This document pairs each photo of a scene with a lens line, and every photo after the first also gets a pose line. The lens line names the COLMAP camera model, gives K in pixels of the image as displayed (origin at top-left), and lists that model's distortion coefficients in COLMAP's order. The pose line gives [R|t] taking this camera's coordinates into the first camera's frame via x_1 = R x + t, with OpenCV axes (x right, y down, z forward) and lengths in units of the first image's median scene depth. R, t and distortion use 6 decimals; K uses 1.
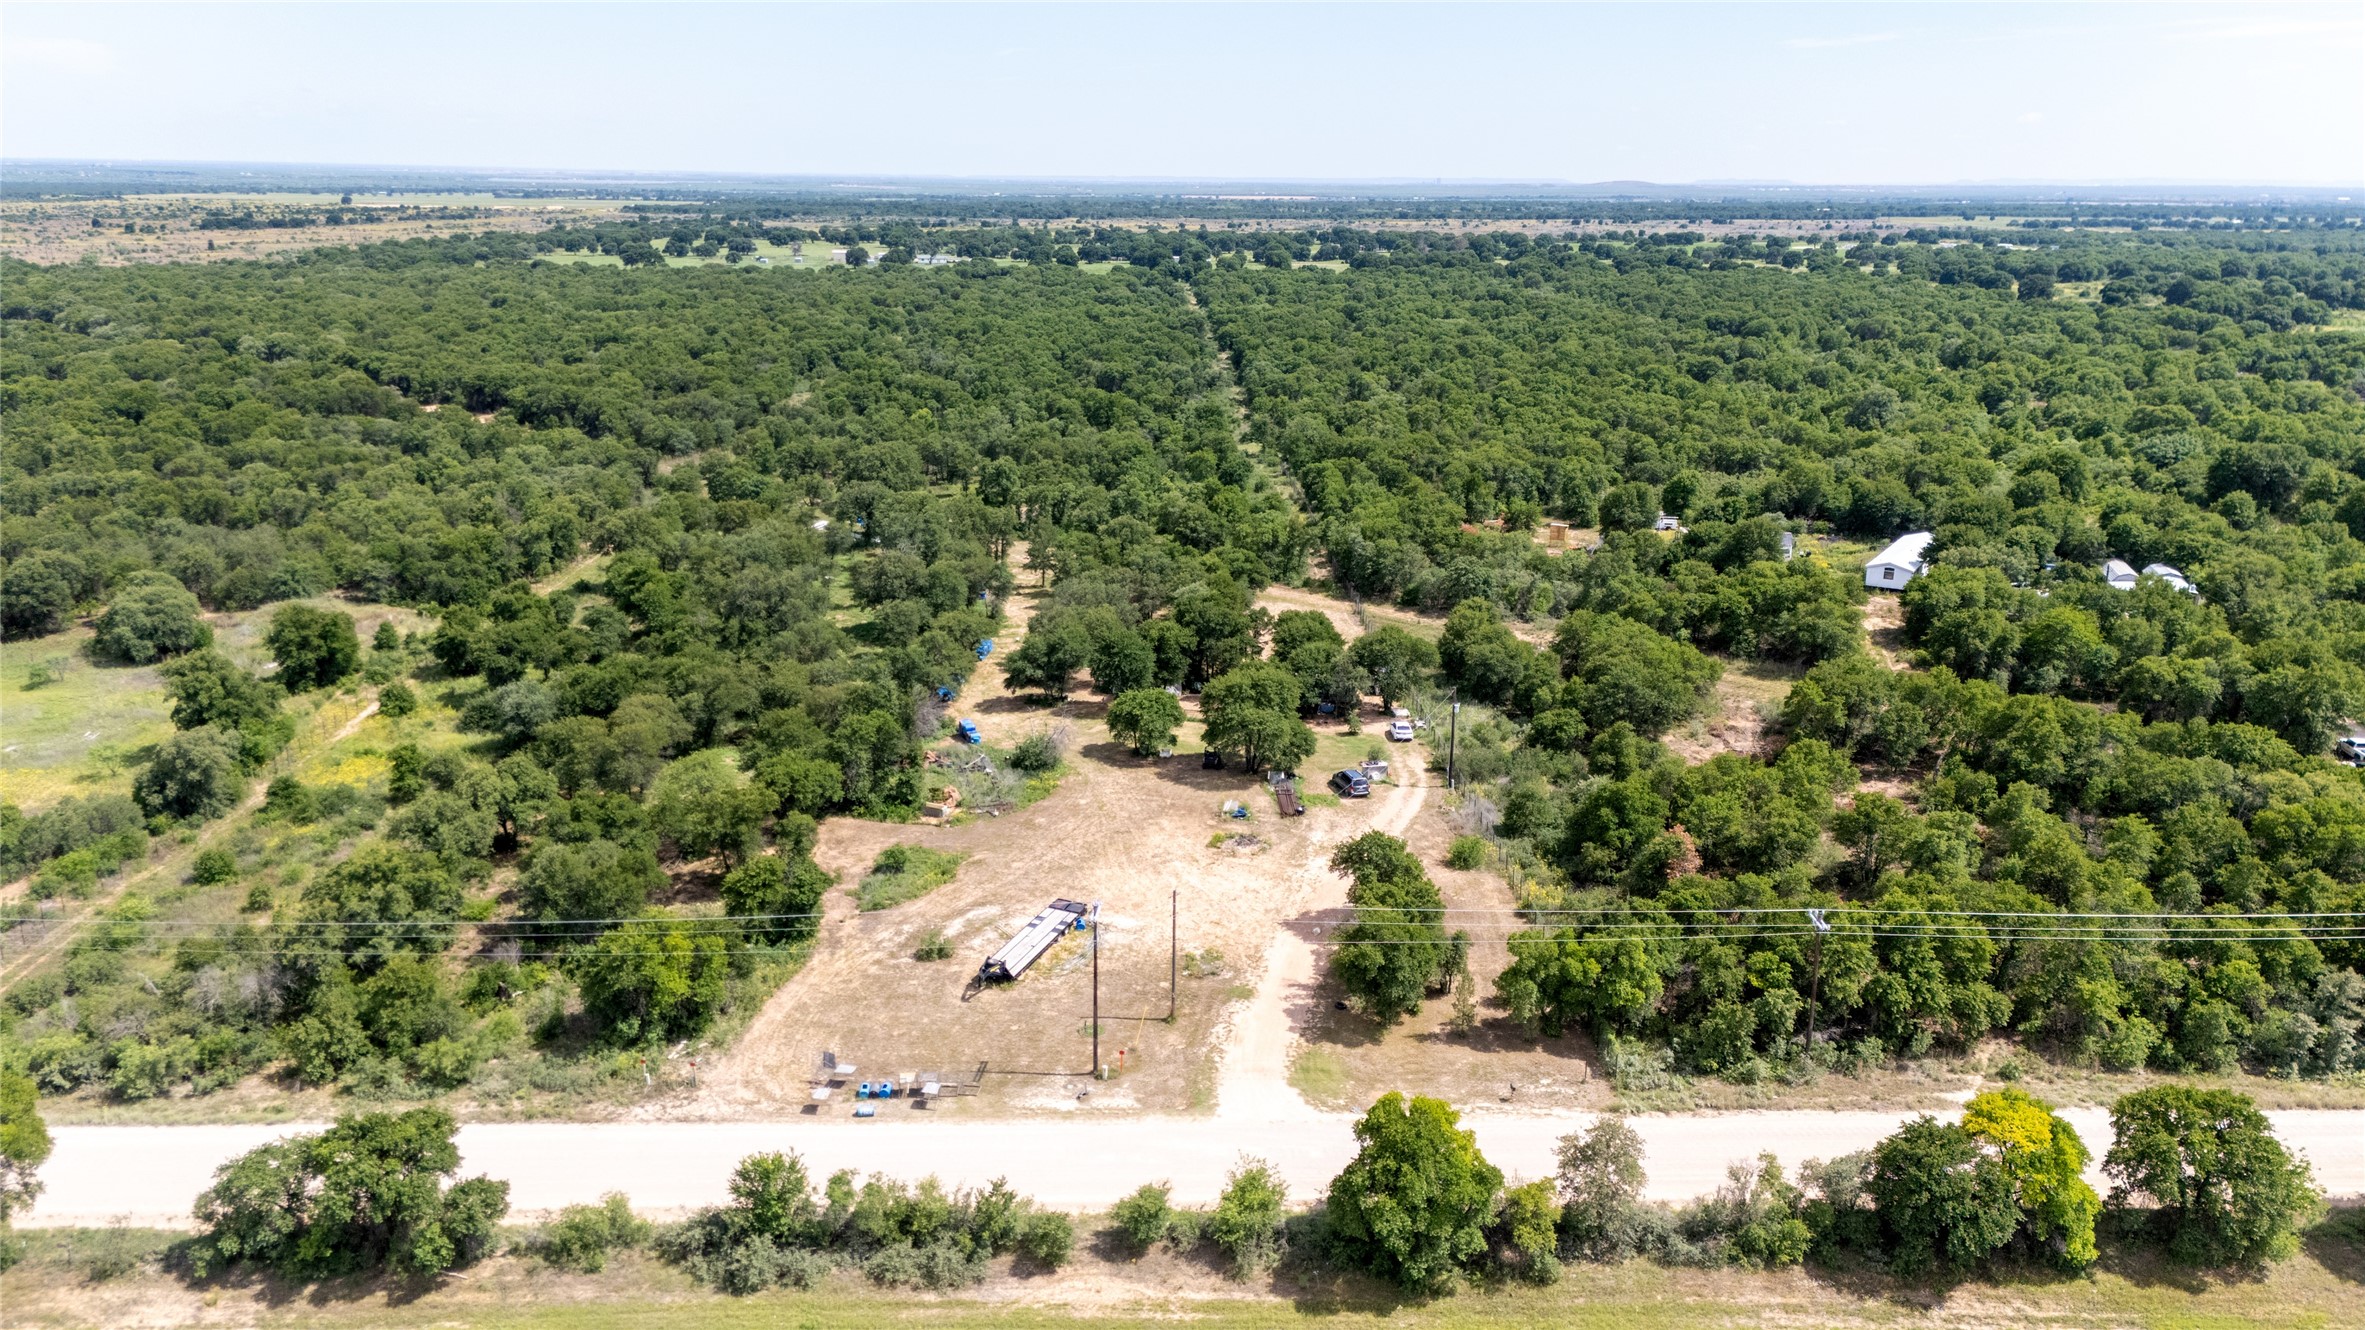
lens RADIAL K [[1761.5, 0, 1182.5], [0, 1761.5, 665.0], [0, 0, 1]] dist [0.083949, -0.074831]
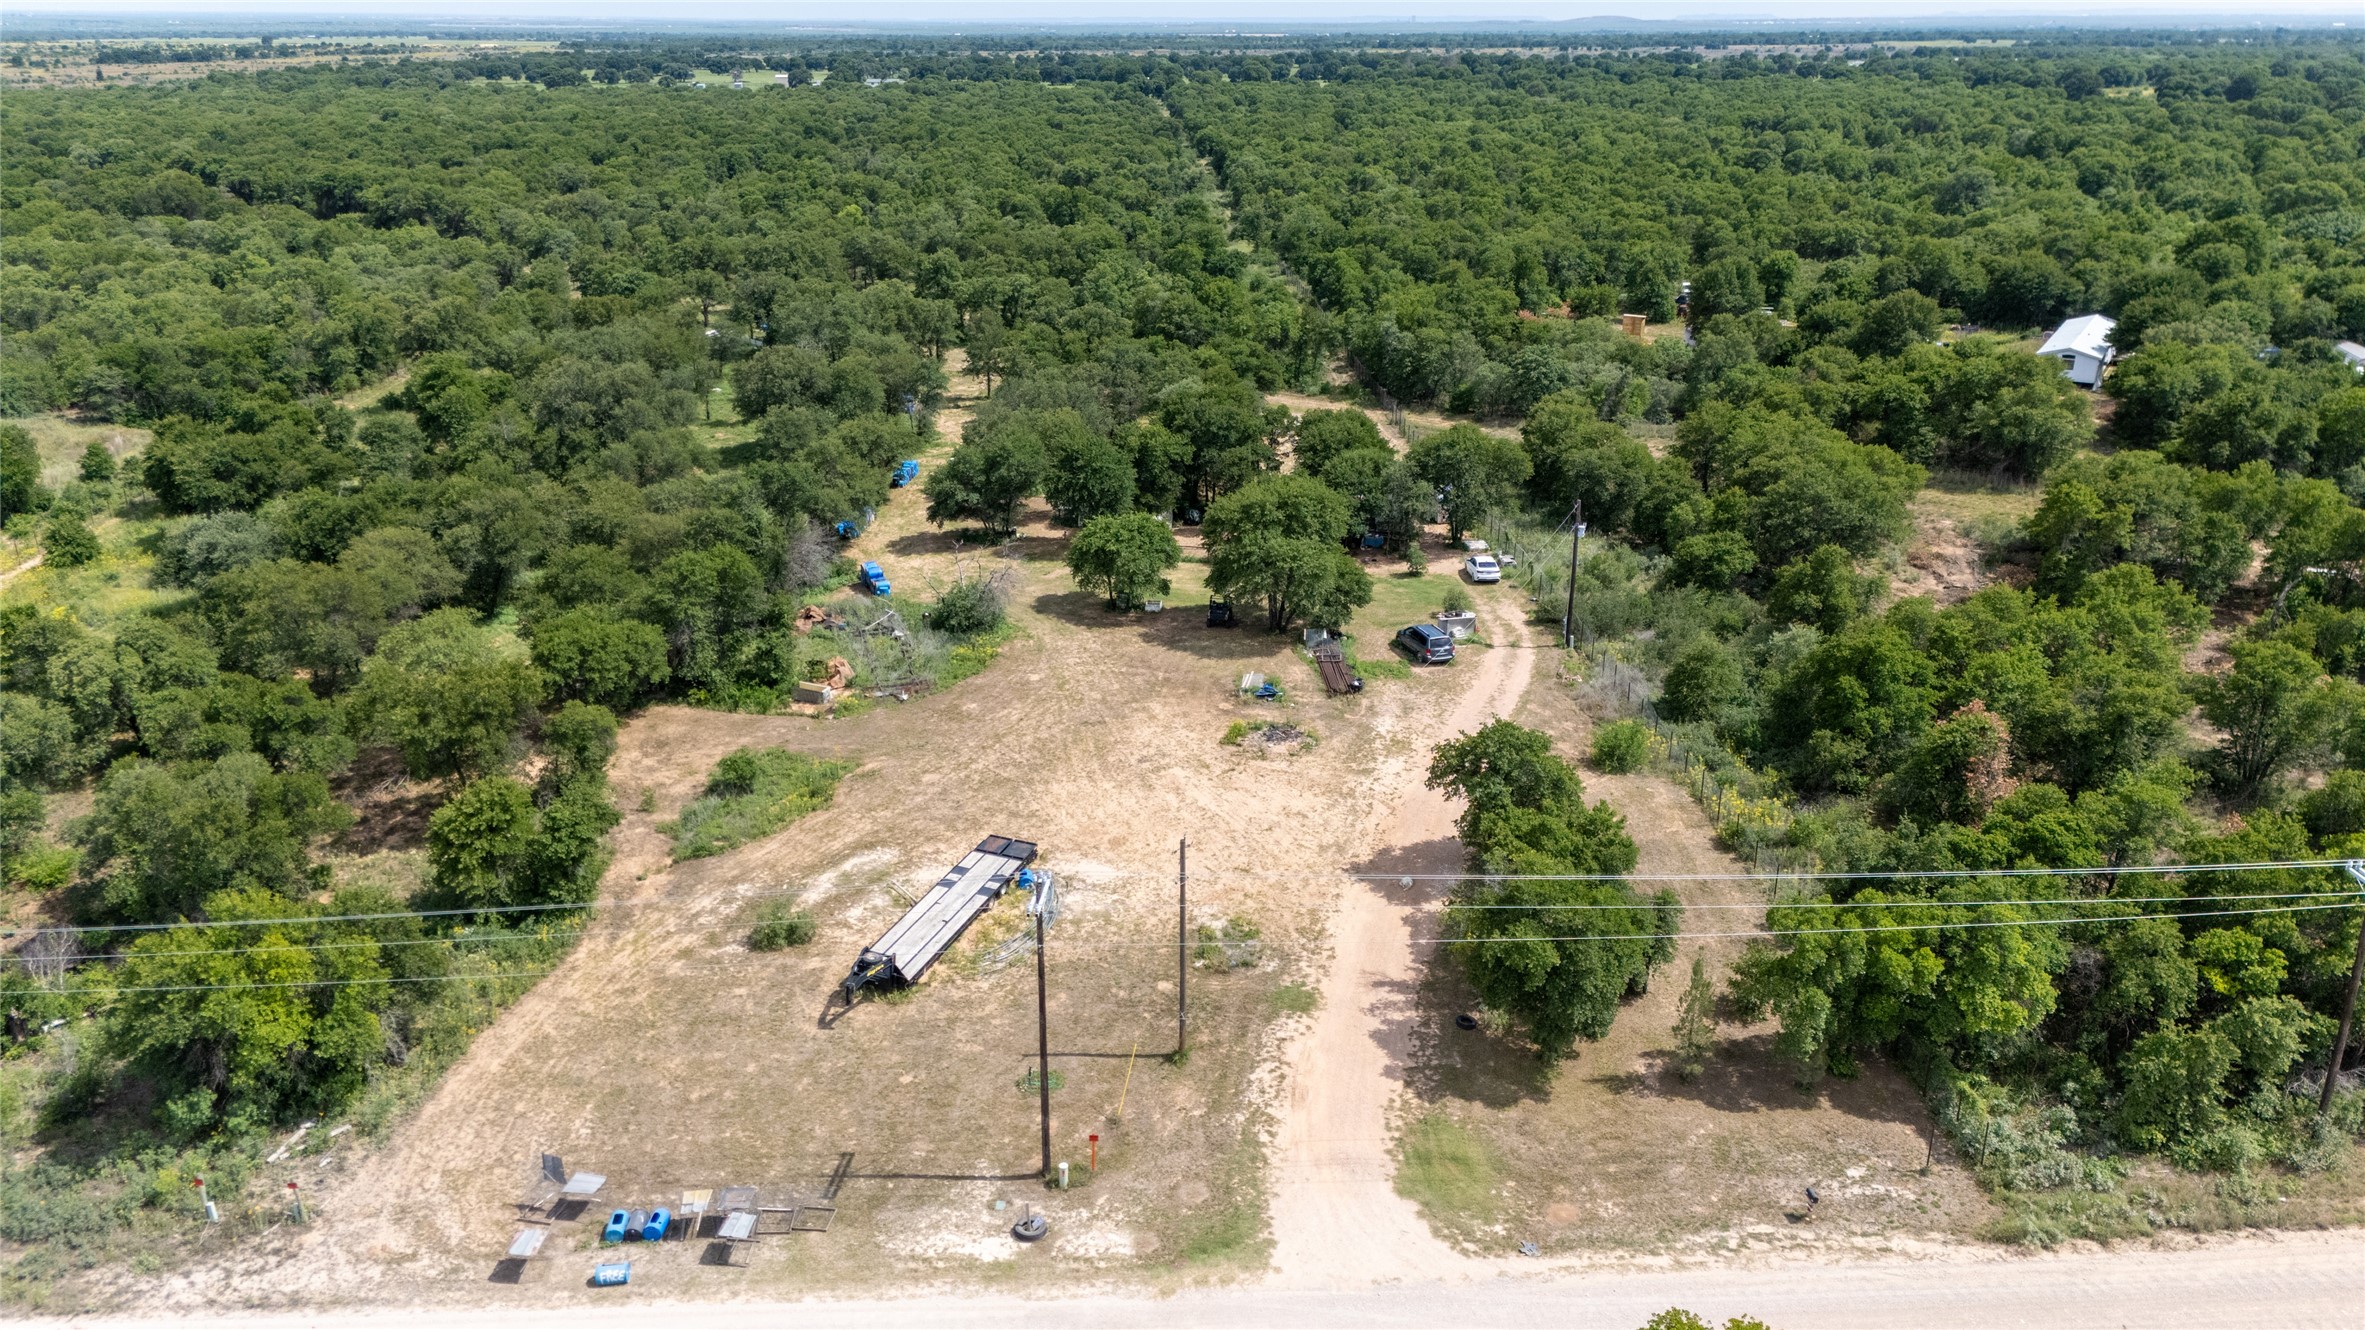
lens RADIAL K [[1756.8, 0, 1185.8], [0, 1756.8, 676.3], [0, 0, 1]] dist [0.081778, -0.080131]
pose [[0.999766, -0.016203, 0.014349, -0.007987], [0.014913, 0.996192, 0.085900, 0.020482], [-0.015686, -0.085666, 0.996200, 0.331170]]
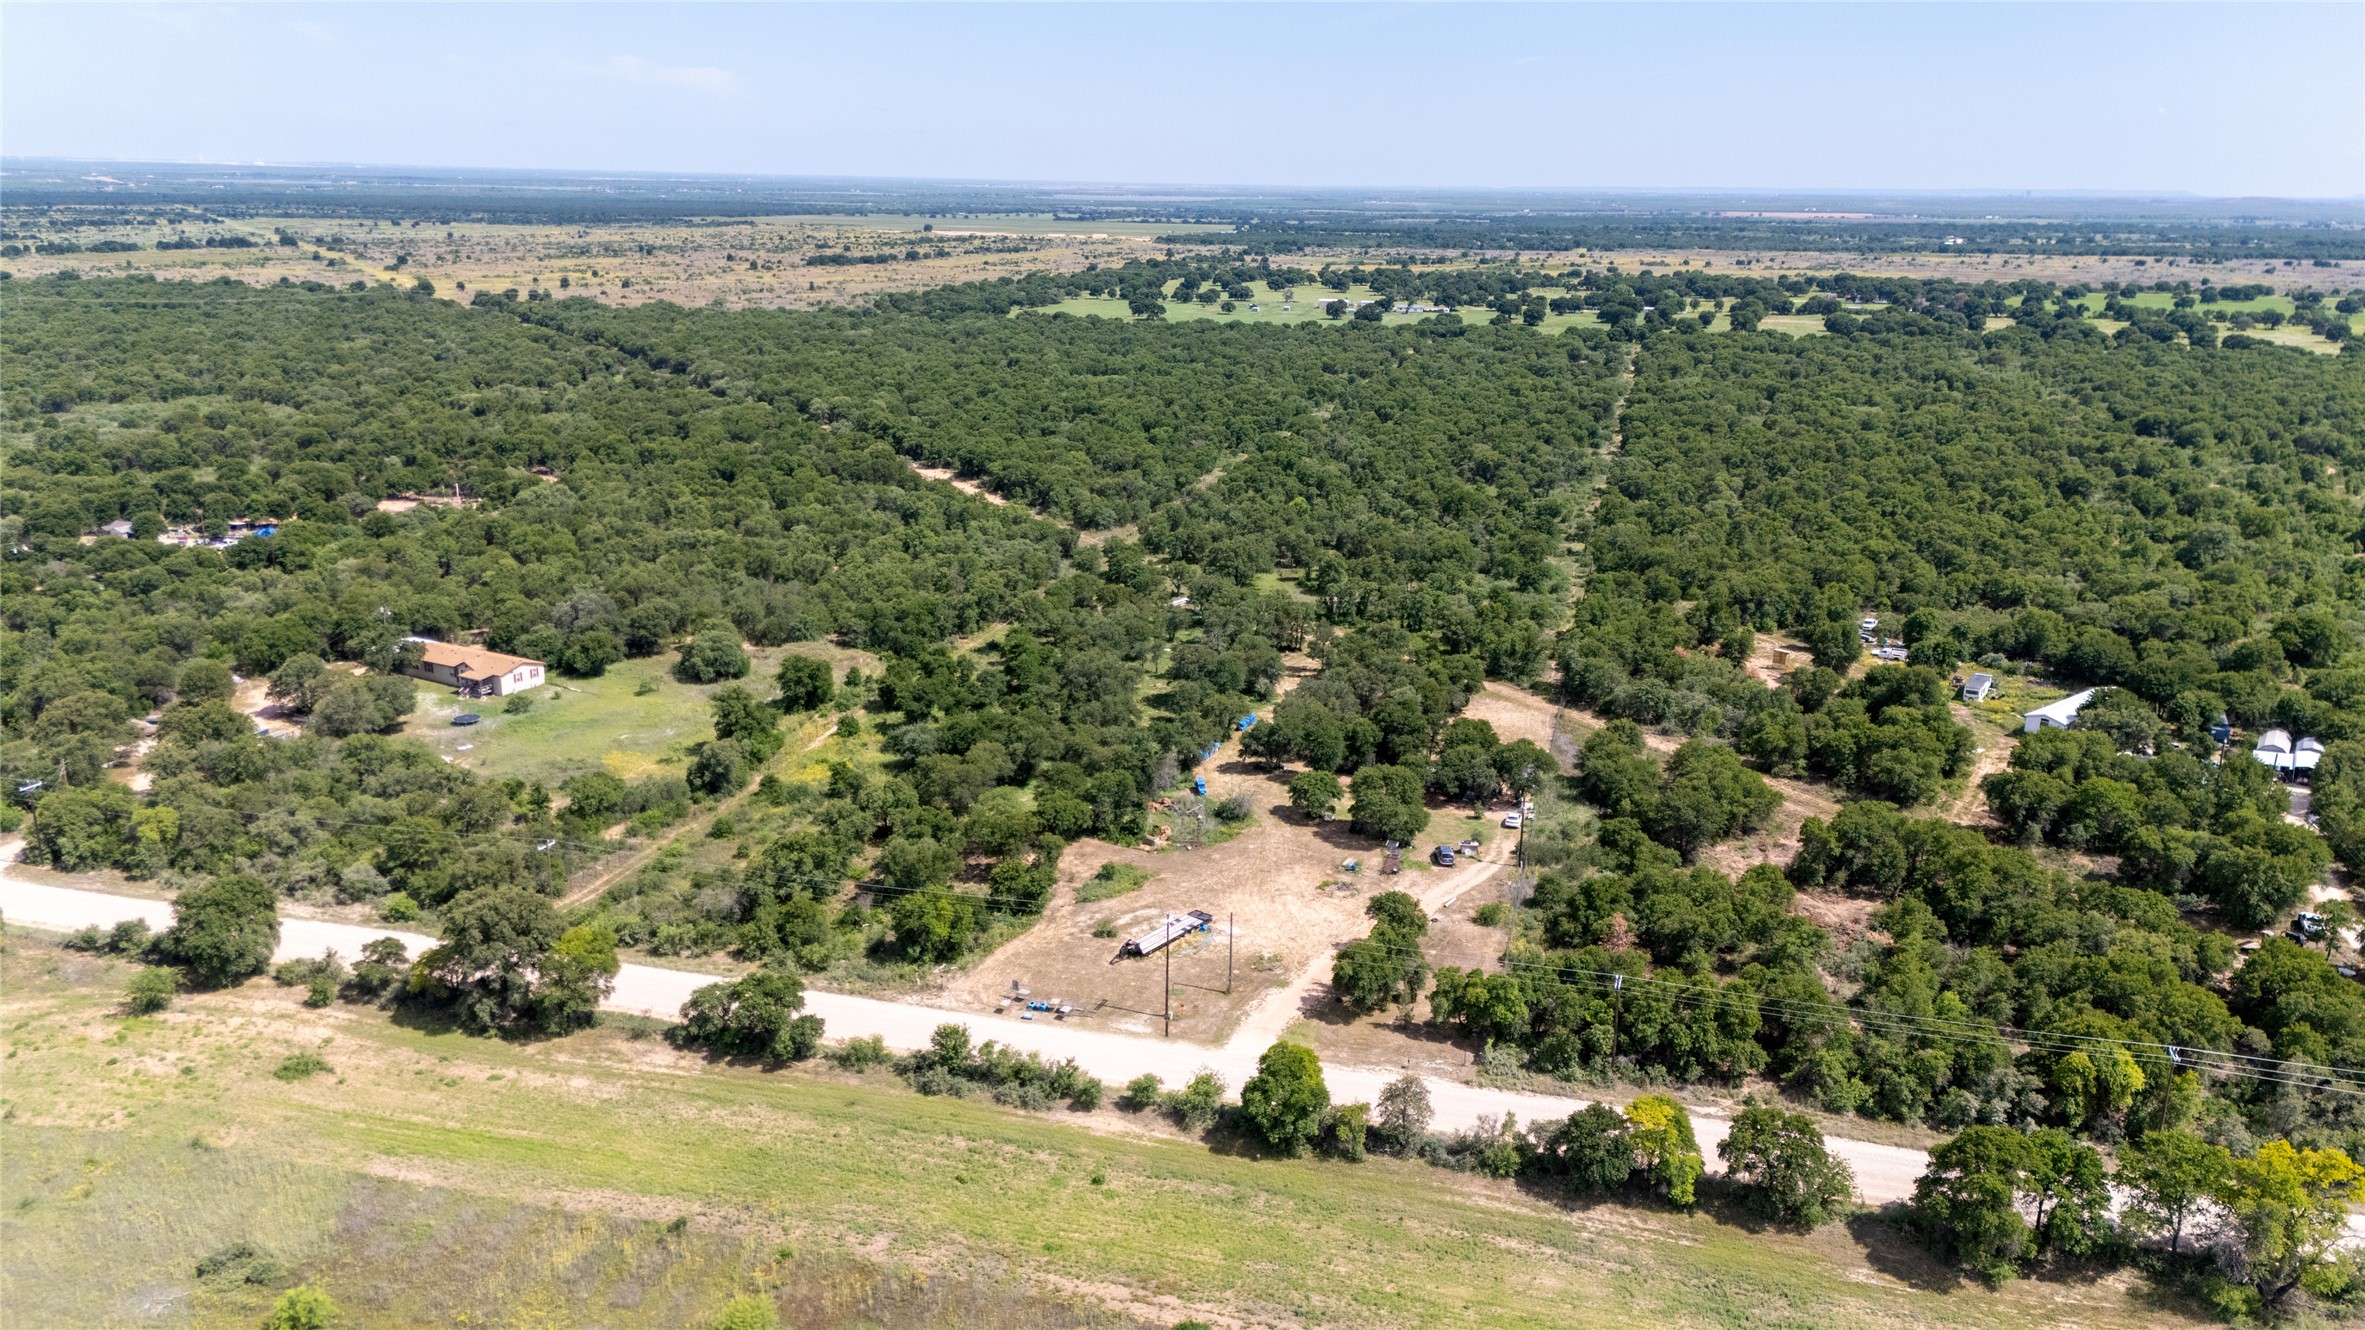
lens RADIAL K [[1759.8, 0, 1163.6], [0, 1759.8, 661.3], [0, 0, 1]] dist [0.155992, -0.315636]
pose [[0.954810, 0.082079, -0.285660, 0.282633], [-0.084029, 0.996448, 0.005449, -0.077910], [0.285092, 0.018800, 0.958316, -0.425859]]
